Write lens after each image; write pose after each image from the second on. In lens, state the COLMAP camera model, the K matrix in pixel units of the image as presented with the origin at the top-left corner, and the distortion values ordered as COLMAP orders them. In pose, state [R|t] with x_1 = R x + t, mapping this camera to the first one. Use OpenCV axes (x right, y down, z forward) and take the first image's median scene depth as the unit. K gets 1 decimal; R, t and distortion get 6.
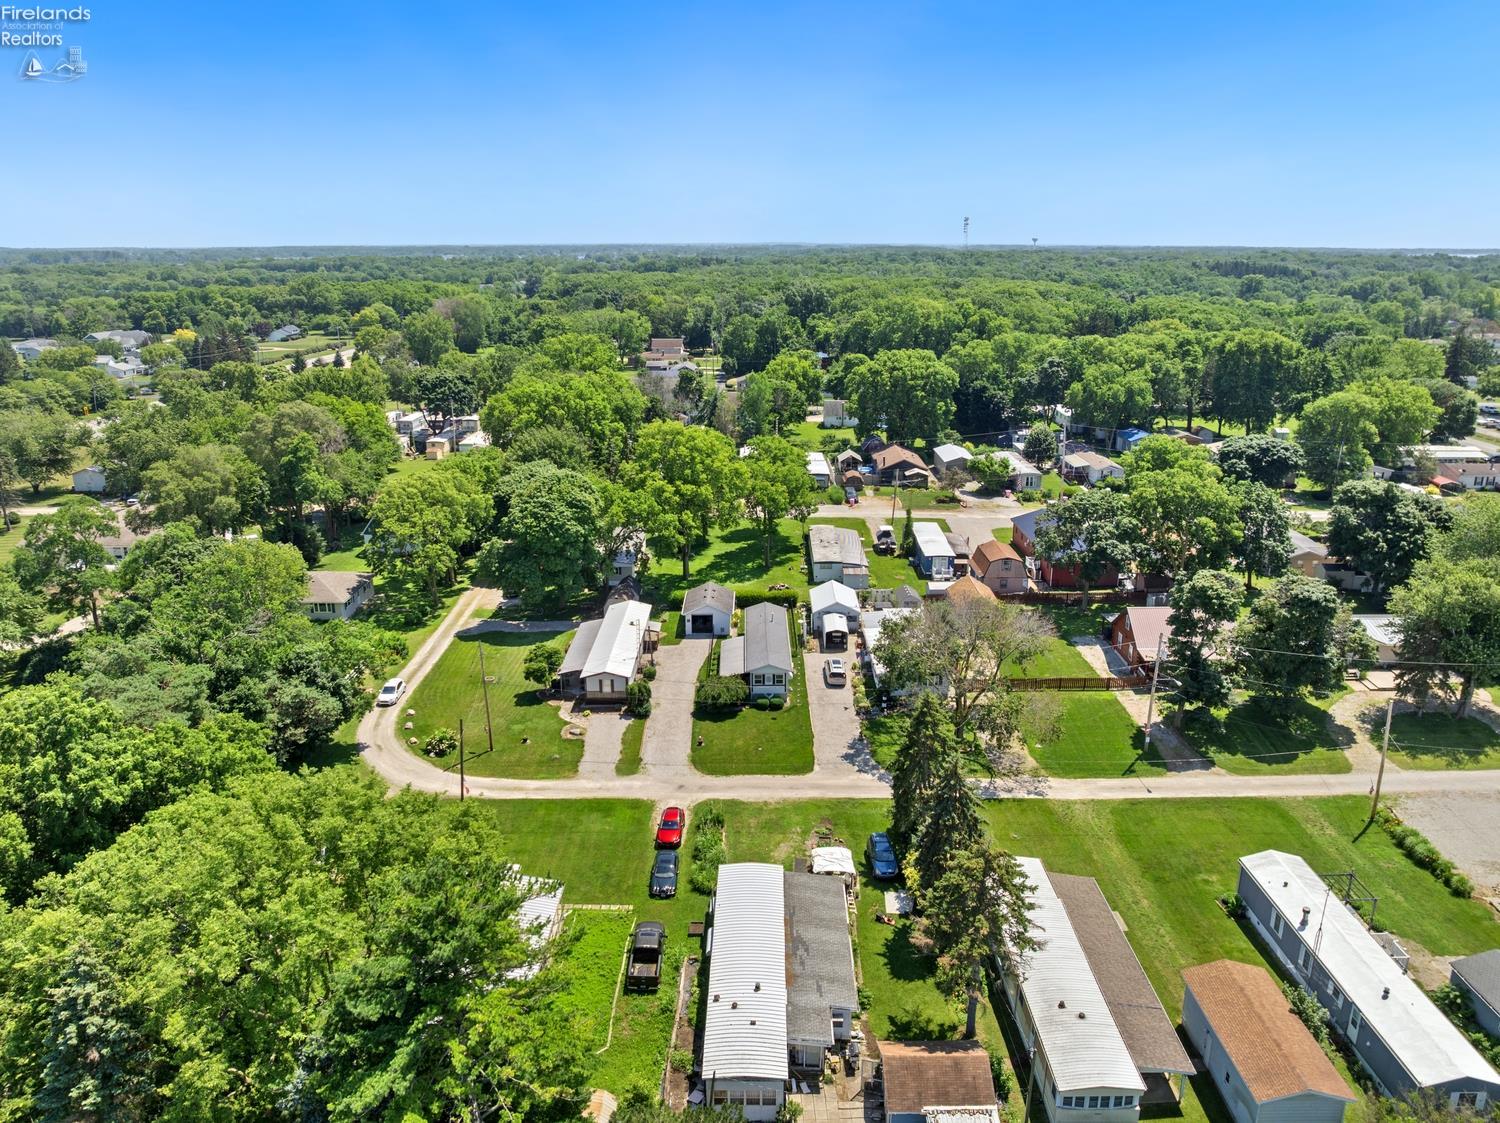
lens RADIAL K [[1050.7, 0, 755.1], [0, 1050.7, 561.8], [0, 0, 1]] dist [-0.035114, -0.002391]
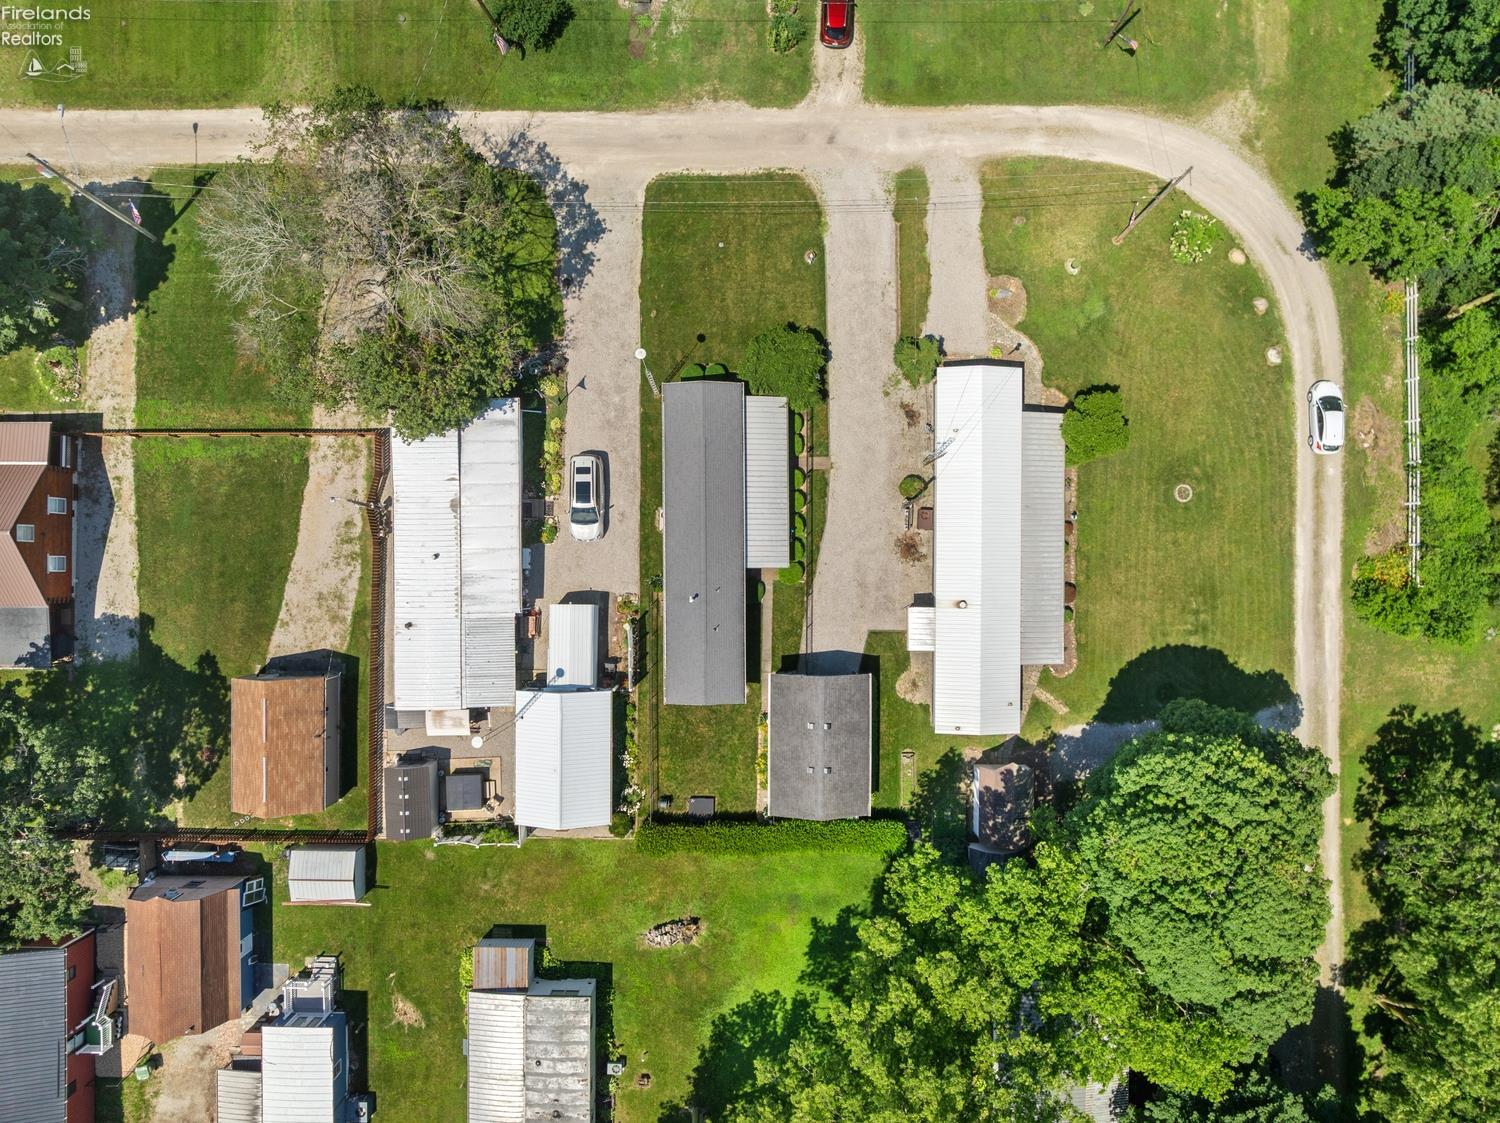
lens RADIAL K [[1050.7, 0, 755.1], [0, 1050.7, 561.8], [0, 0, 1]] dist [-0.035114, -0.002391]
pose [[-0.999996, -0.002113, -0.001653, -0.012982], [-0.000973, -0.288432, 0.957500, -0.415018], [-0.002500, 0.957498, 0.288428, 0.791380]]
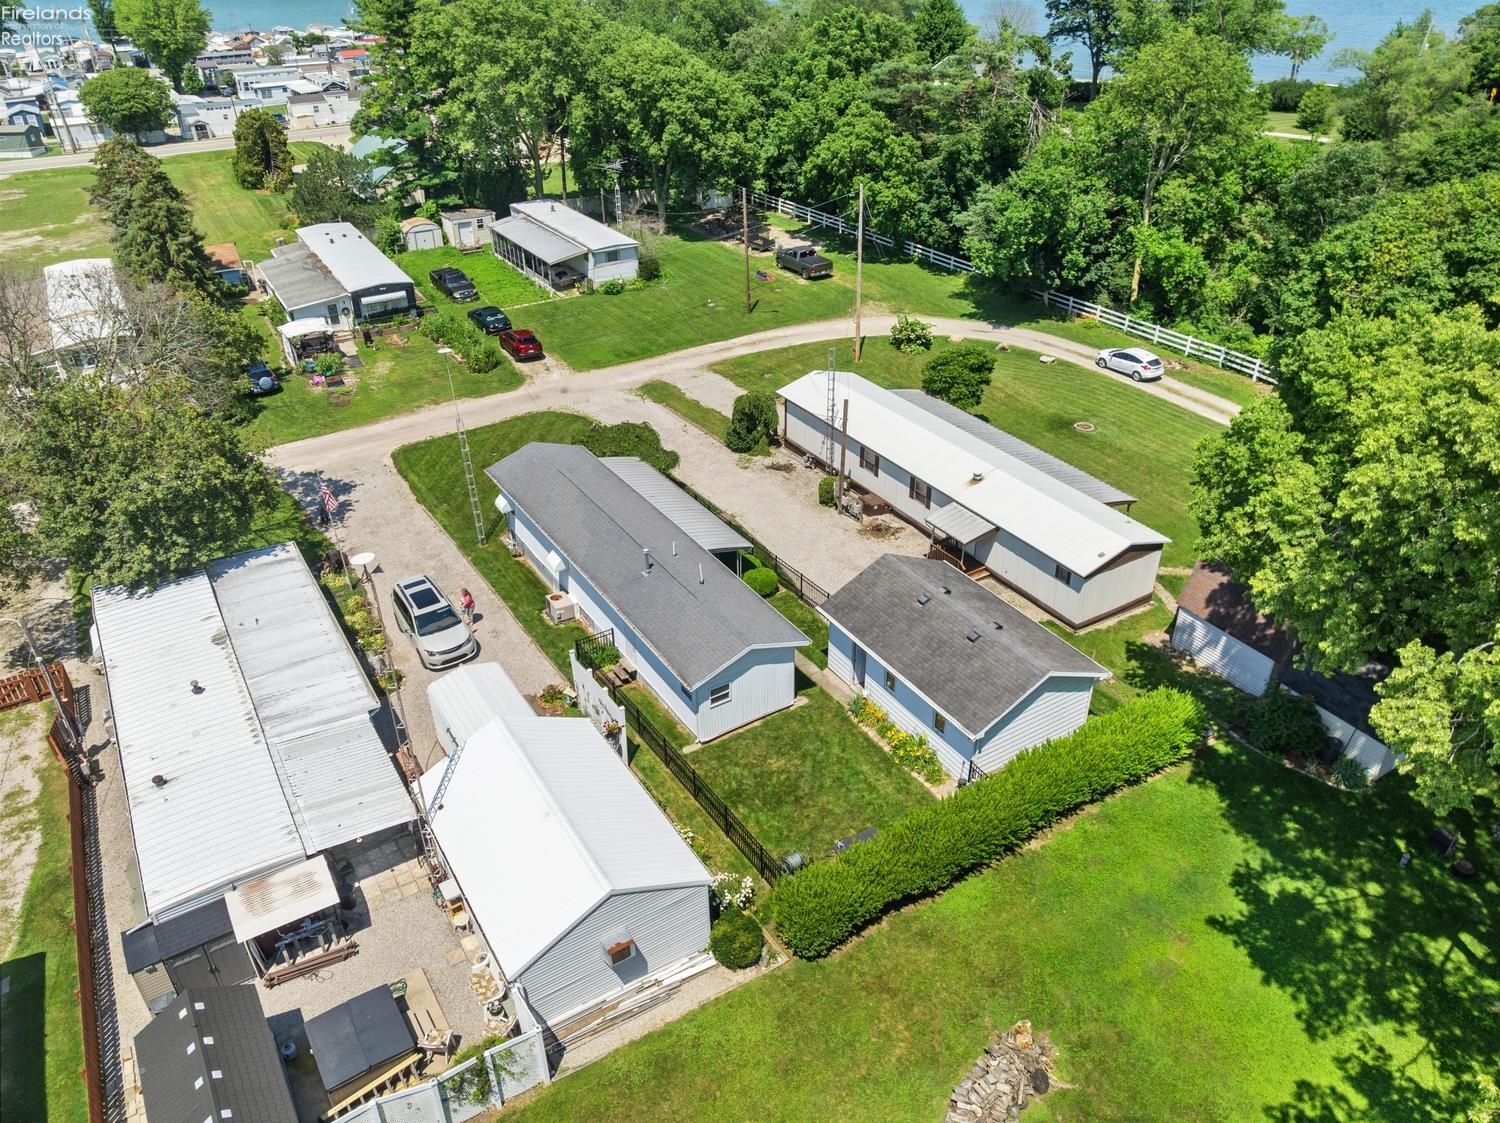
lens RADIAL K [[1056.4, 0, 757.7], [0, 1056.4, 558.9], [0, 0, 1]] dist [-0.033004, 0.000268]
pose [[-0.848728, 0.282212, -0.447232, 0.127200], [-0.143920, 0.690518, 0.708852, -0.175654], [0.508869, 0.665988, -0.545447, 1.136307]]
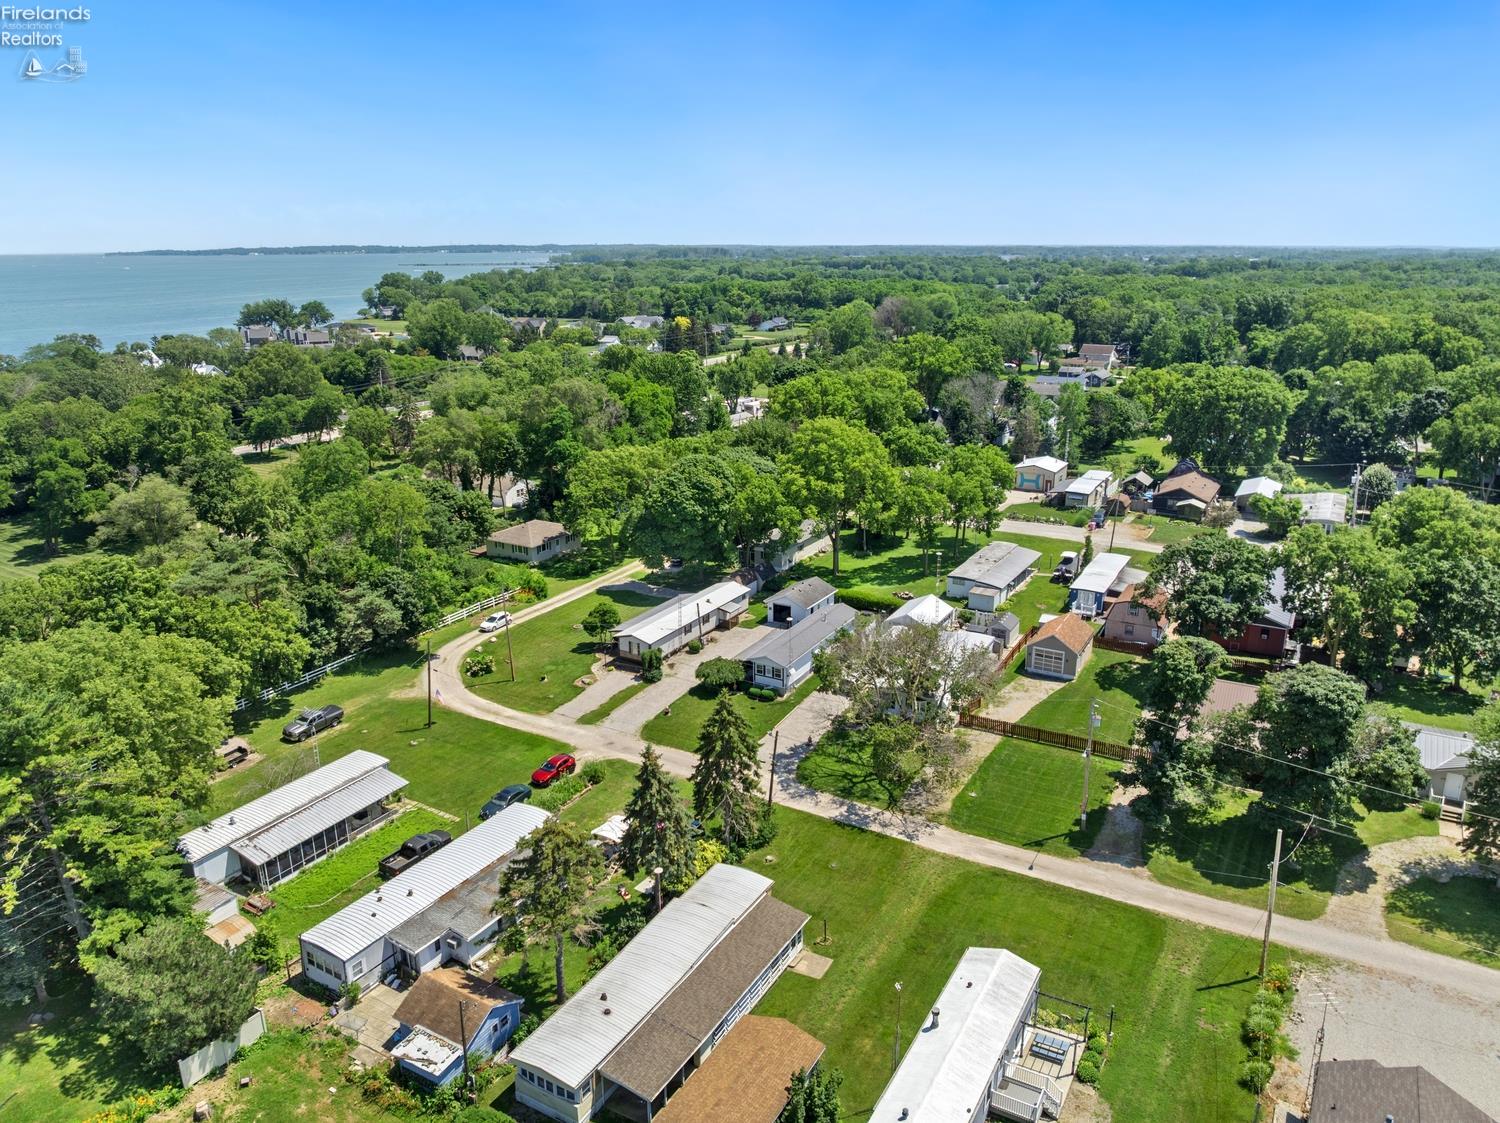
lens RADIAL K [[1050.7, 0, 755.1], [0, 1050.7, 561.8], [0, 0, 1]] dist [-0.035114, -0.002391]
pose [[0.866495, 0.142133, -0.478523, 0.409843], [-0.142396, 0.989156, 0.035958, -0.024615], [0.478445, 0.036982, 0.877339, 0.079156]]
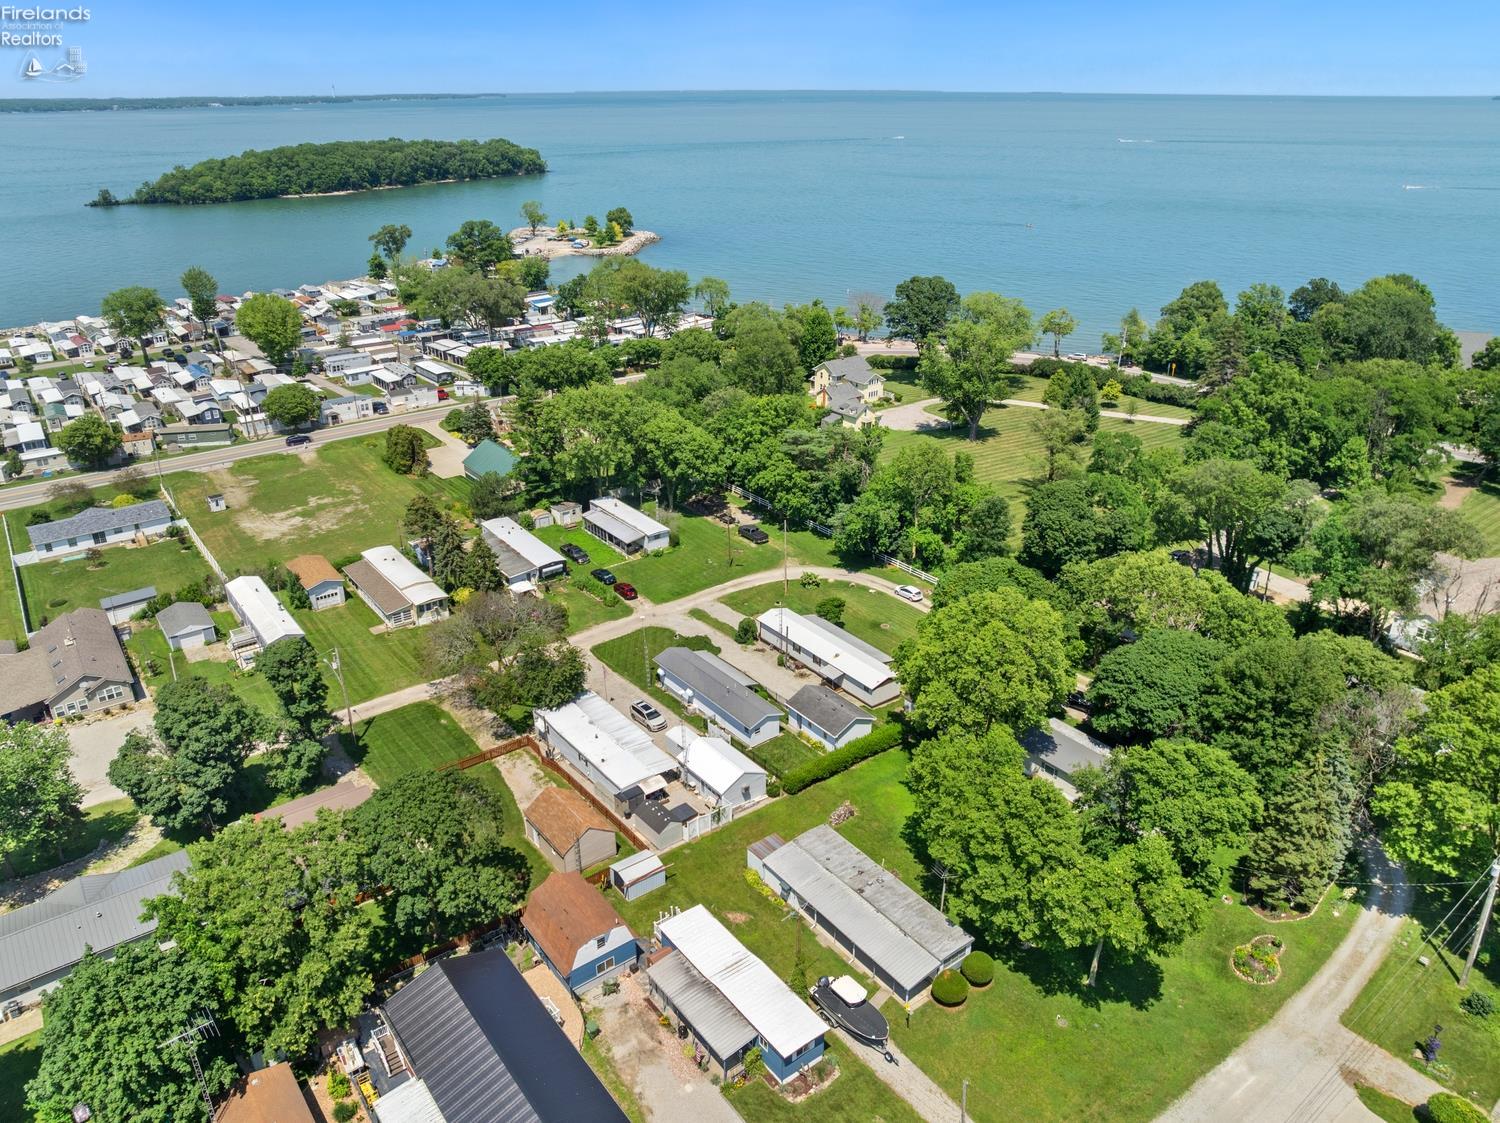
lens RADIAL K [[1050.7, 0, 755.1], [0, 1050.7, 561.8], [0, 0, 1]] dist [-0.035114, -0.002391]
pose [[-0.794736, 0.254302, -0.551112, 0.483675], [-0.171877, 0.776536, 0.606177, -0.610907], [0.582110, 0.576474, -0.573433, 1.435336]]
